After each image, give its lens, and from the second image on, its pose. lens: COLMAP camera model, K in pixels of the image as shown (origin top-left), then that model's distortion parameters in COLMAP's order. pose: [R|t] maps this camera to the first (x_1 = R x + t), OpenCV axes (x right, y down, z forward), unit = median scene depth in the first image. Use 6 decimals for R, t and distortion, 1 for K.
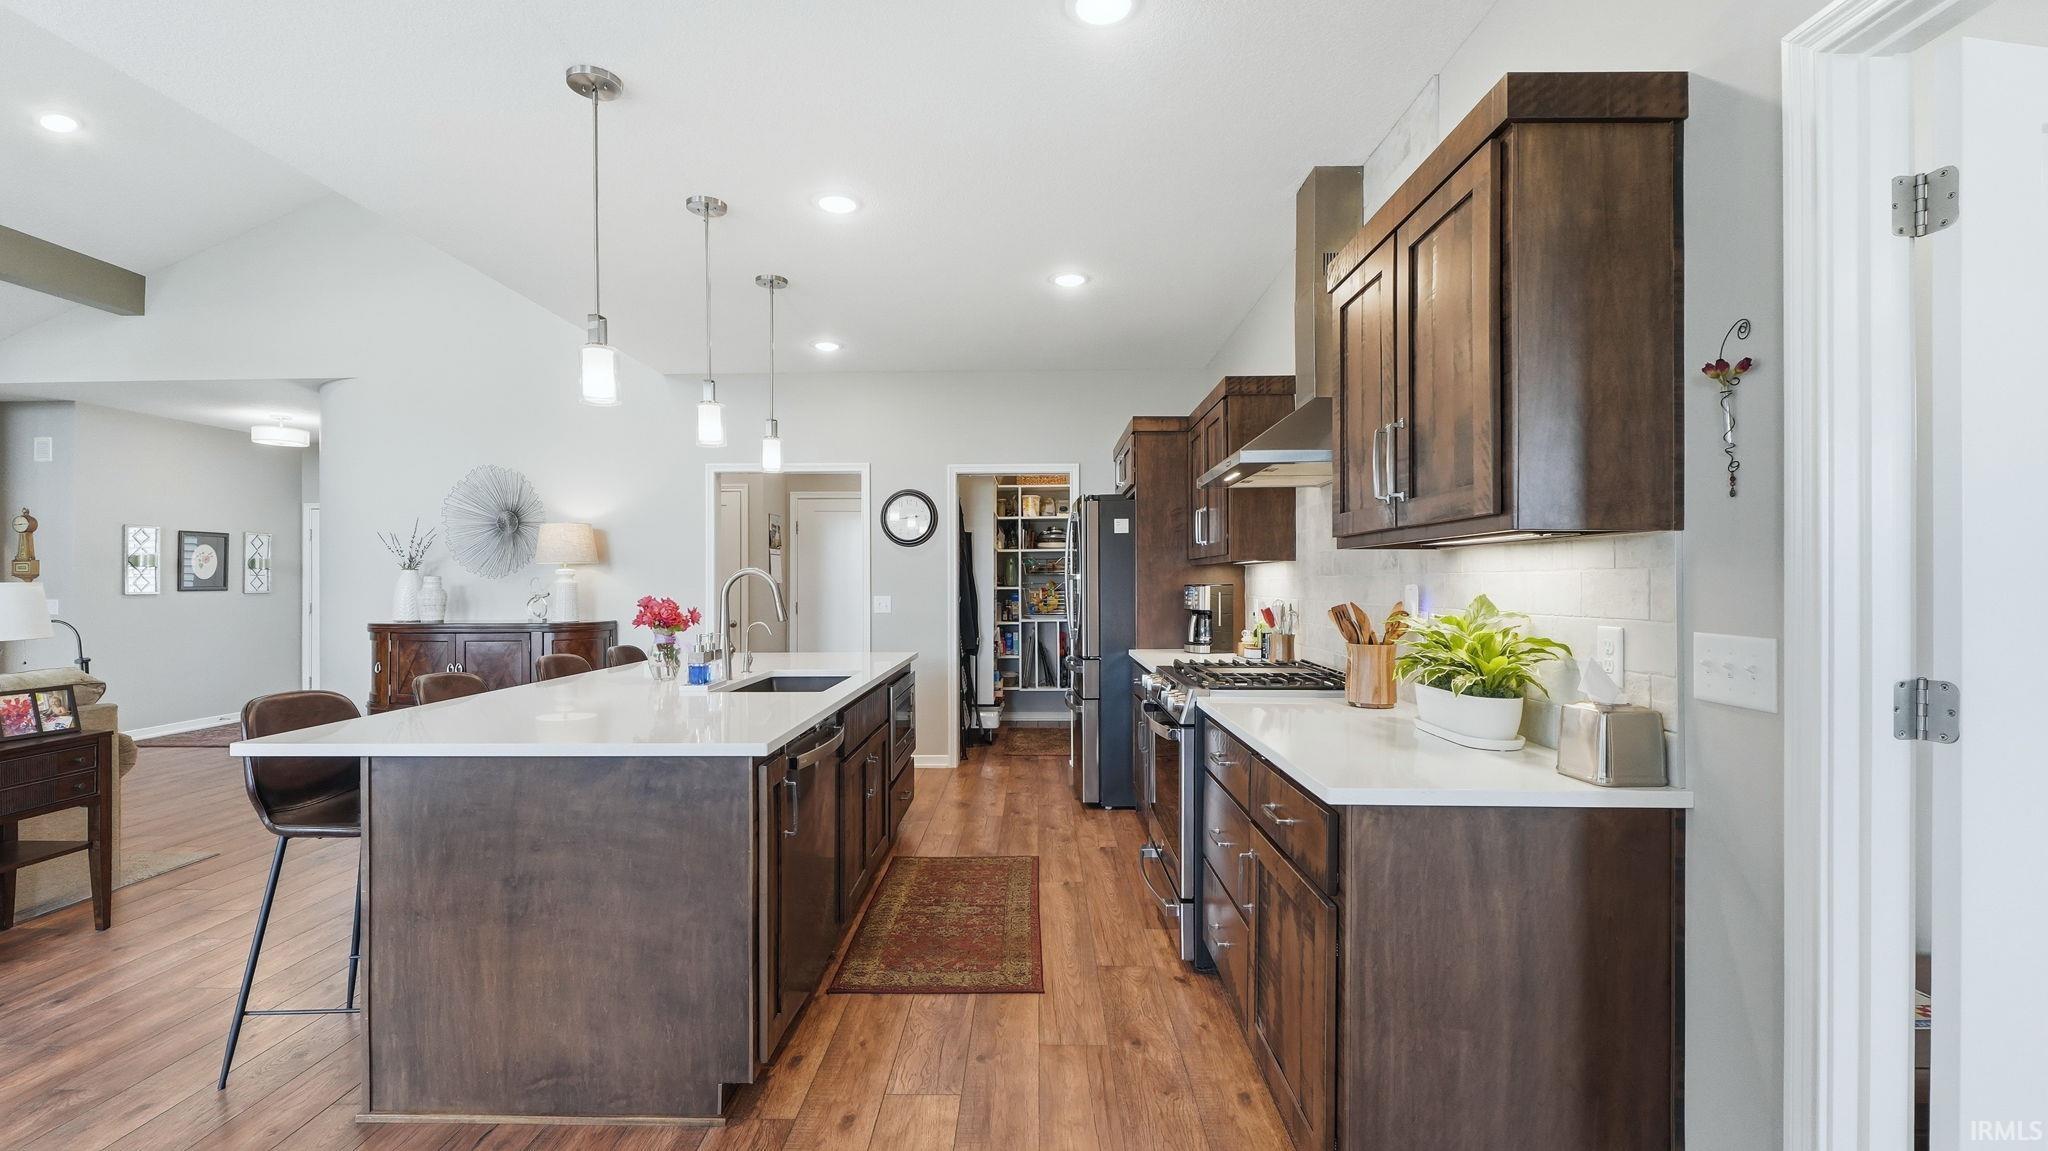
lens RADIAL K [[866.3, 0, 1023.2], [0, 866.3, 577.7], [0, 0, 1]] dist [-0.002187, -0.000244]
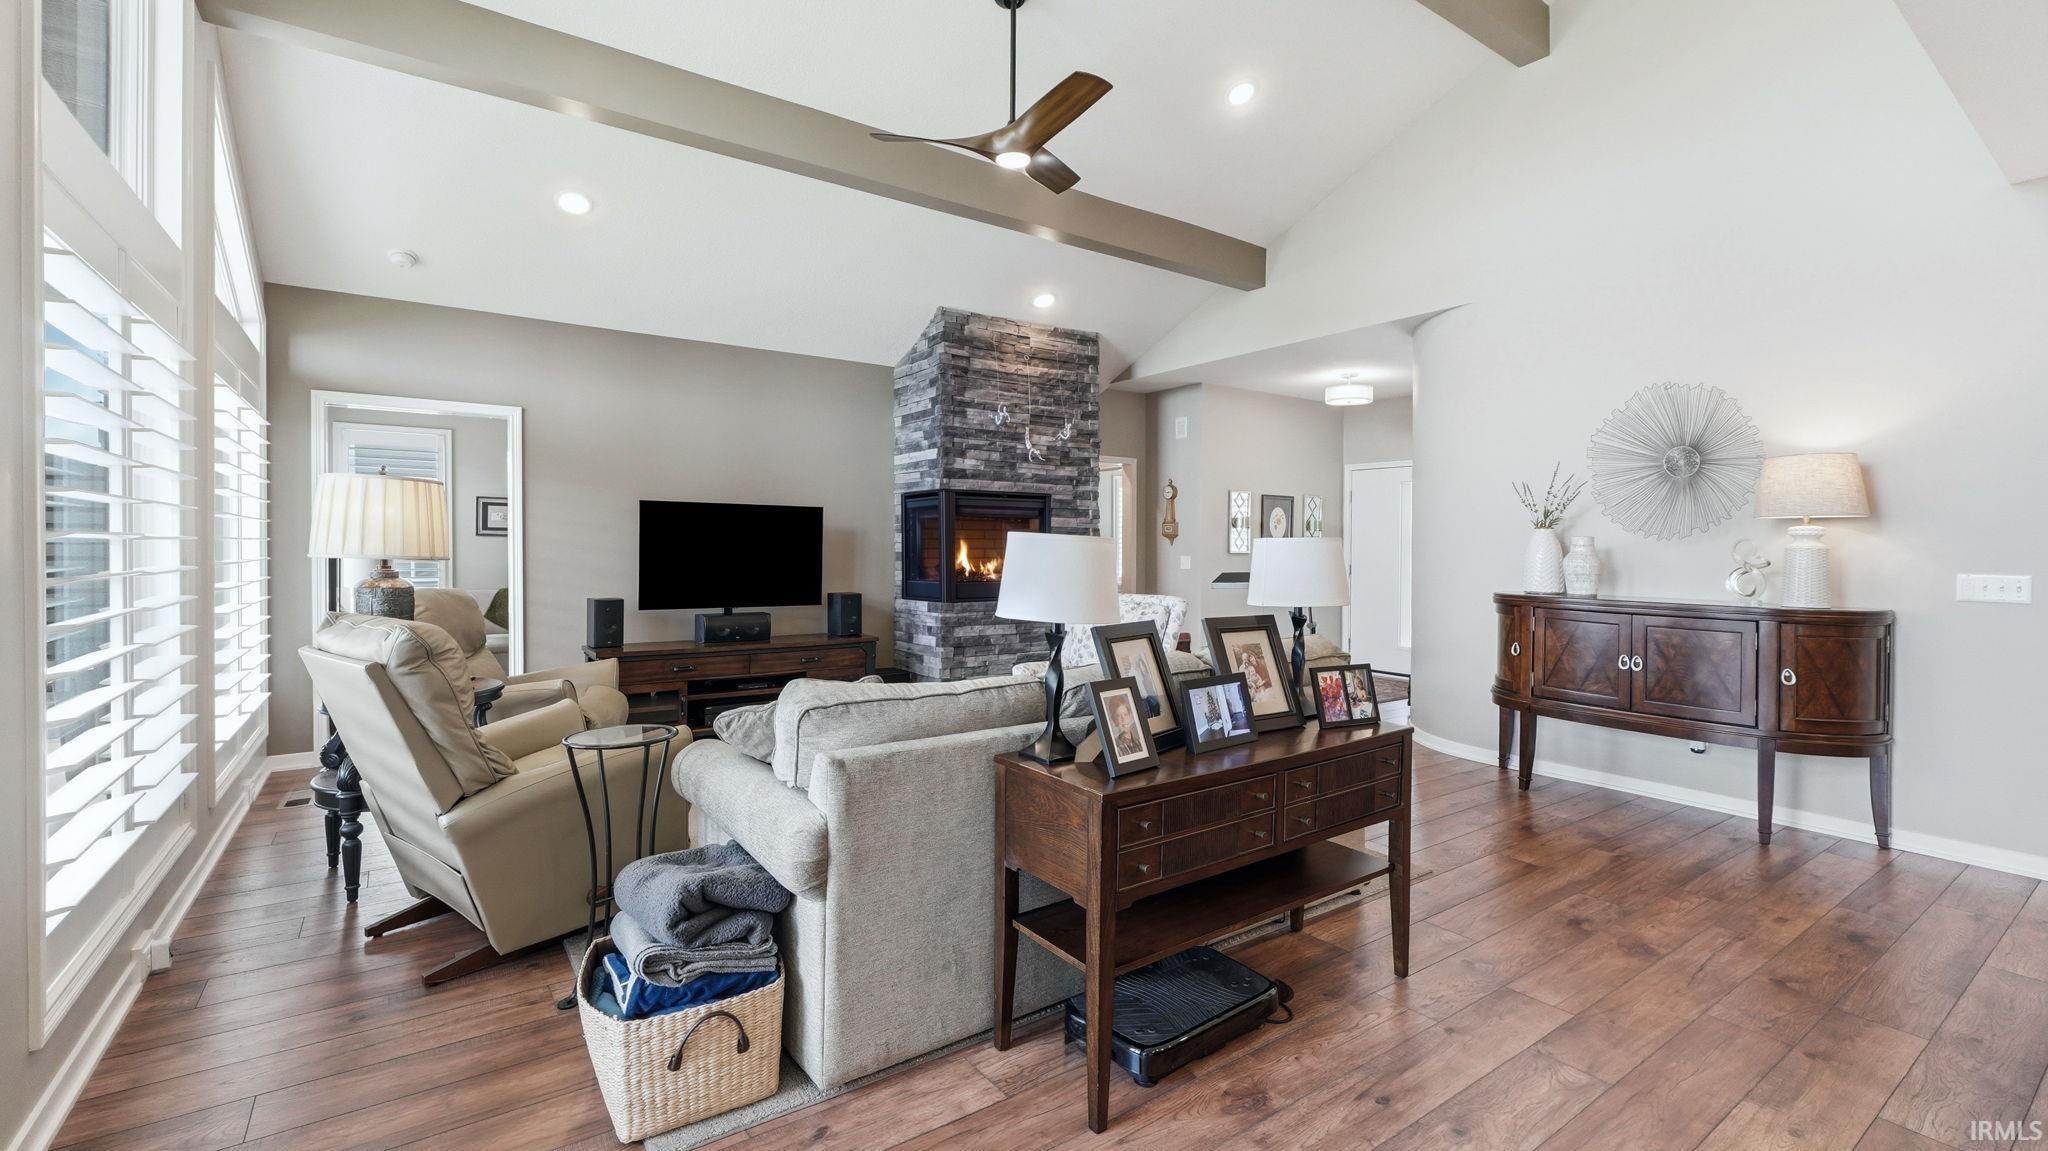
lens RADIAL K [[866.3, 0, 1009.0], [0, 866.3, 572.3], [0, 0, 1]] dist [-0.002187, -0.000244]
pose [[0.582925, 0.035826, -0.811736, -0.637639], [-0.008456, 0.999241, 0.038030, 0.009659], [0.812482, -0.015305, 0.582785, 0.246480]]
